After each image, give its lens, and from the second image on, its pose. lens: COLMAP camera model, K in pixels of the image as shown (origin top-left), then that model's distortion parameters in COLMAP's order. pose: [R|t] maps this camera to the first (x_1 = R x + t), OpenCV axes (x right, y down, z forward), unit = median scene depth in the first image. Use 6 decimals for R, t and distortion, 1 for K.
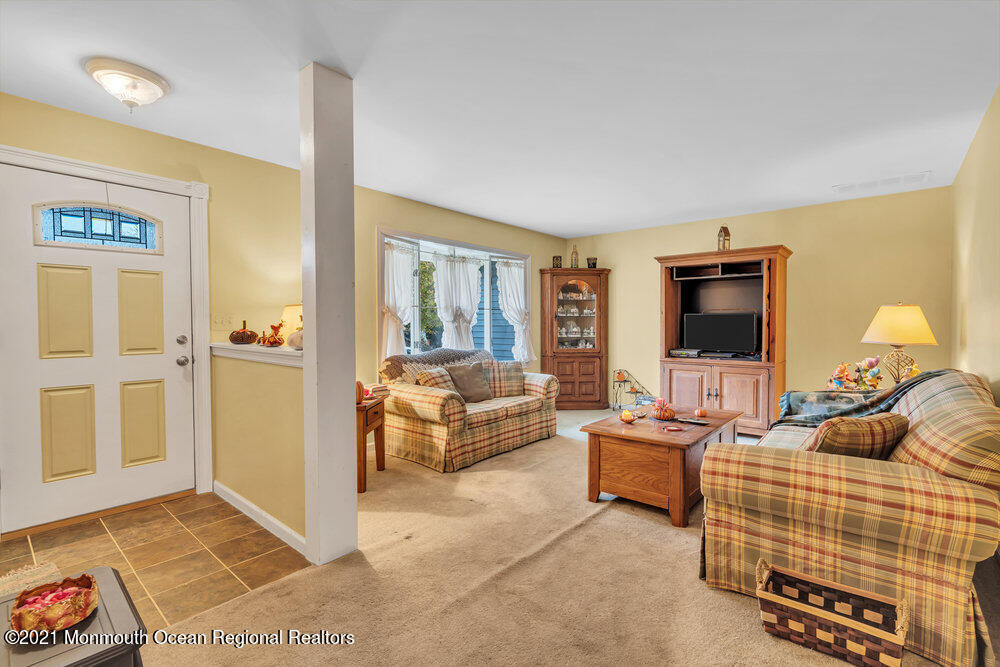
lens RADIAL K [[452.2, 0, 504.3], [0, 452.2, 331.9], [0, 0, 1]] dist [-0.004945, 0.002350]
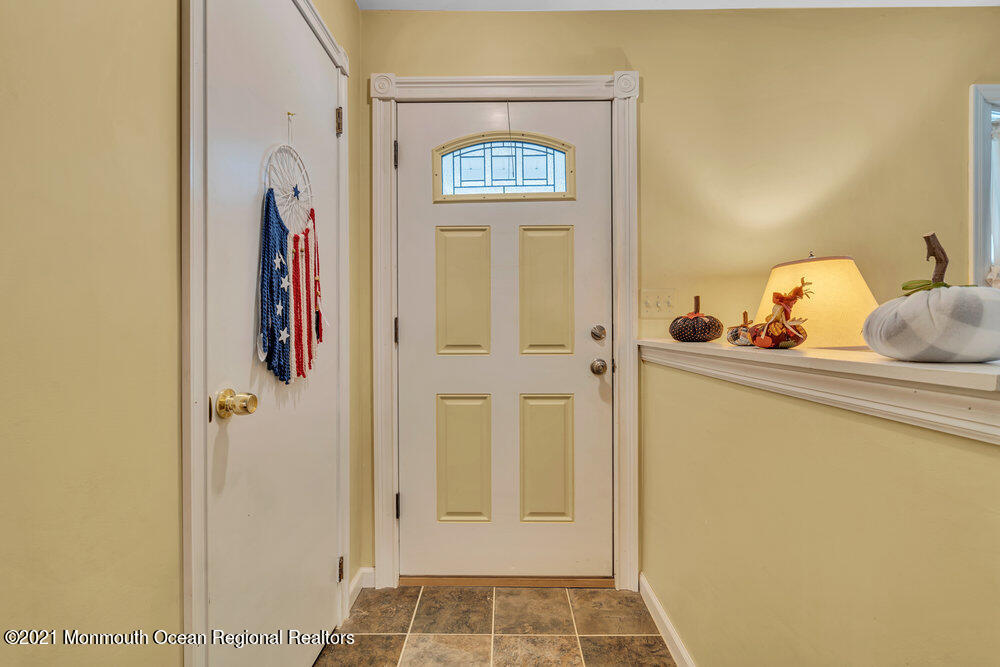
lens RADIAL K [[452.2, 0, 495.0], [0, 452.2, 332.8], [0, 0, 1]] dist [-0.004945, 0.002350]
pose [[0.629503, 0.006489, -0.776971, -0.313080], [-0.014413, 0.999891, -0.003327, 0.021044], [0.776864, 0.013293, 0.629528, 0.486292]]
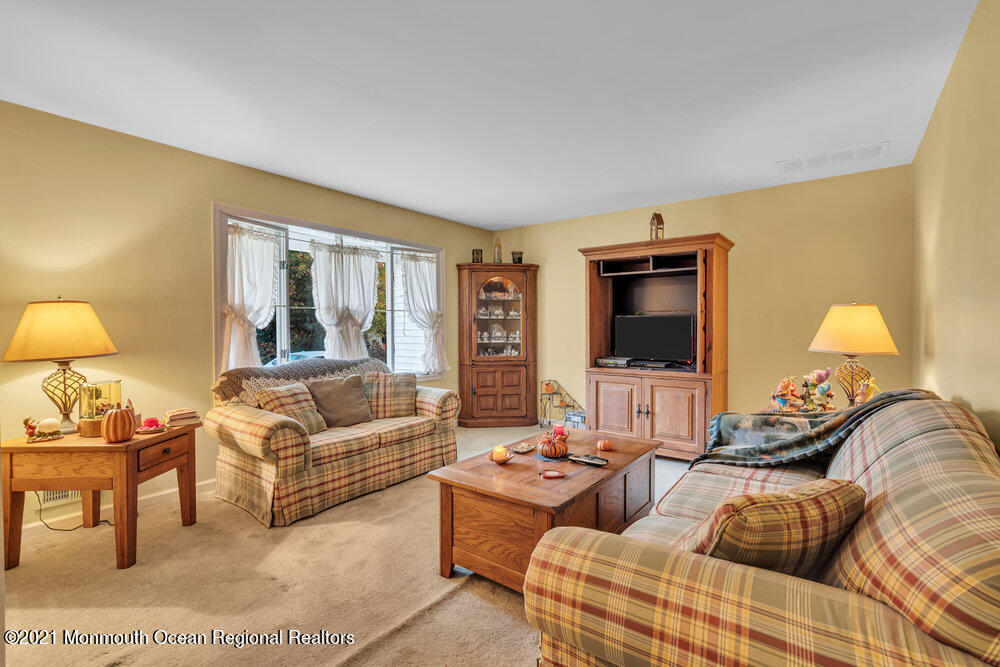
lens RADIAL K [[452.2, 0, 503.3], [0, 452.2, 331.3], [0, 0, 1]] dist [-0.004945, 0.002350]
pose [[0.998473, -0.000828, 0.055227, 0.236252], [0.001254, 0.999970, -0.007686, -0.007422], [-0.055219, 0.007743, 0.998444, 0.262294]]
